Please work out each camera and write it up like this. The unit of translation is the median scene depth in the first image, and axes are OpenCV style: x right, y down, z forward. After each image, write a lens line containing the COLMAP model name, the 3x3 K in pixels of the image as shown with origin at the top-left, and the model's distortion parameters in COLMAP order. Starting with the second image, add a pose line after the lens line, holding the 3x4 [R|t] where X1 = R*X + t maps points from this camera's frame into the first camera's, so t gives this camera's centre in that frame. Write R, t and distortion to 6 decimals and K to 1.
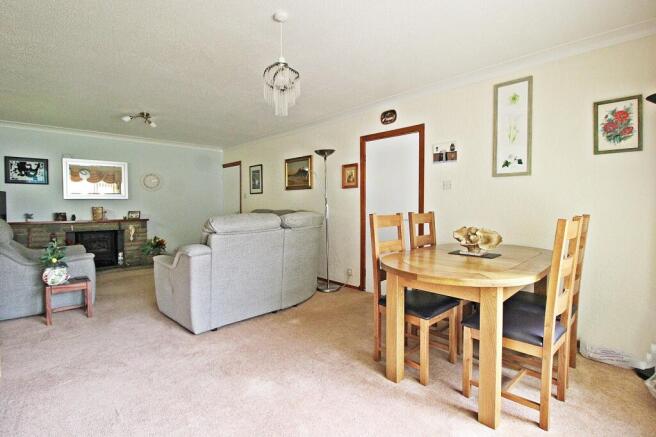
lens RADIAL K [[317.3, 0, 322.5], [0, 317.3, 215.0], [0, 0, 1]] dist [-0.008258, -0.005343]
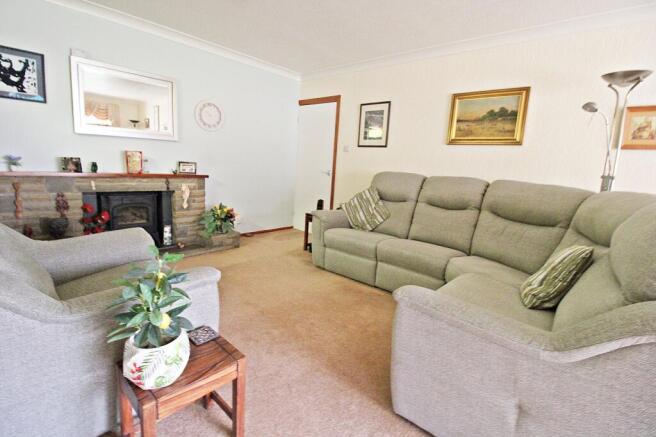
lens RADIAL K [[317.3, 0, 334.6], [0, 317.3, 217.0], [0, 0, 1]] dist [-0.008258, -0.005343]
pose [[0.994914, 0.050362, 0.087230, -0.381077], [-0.061825, 0.989032, 0.134141, -0.006131], [-0.079518, -0.138852, 0.987116, 0.367351]]
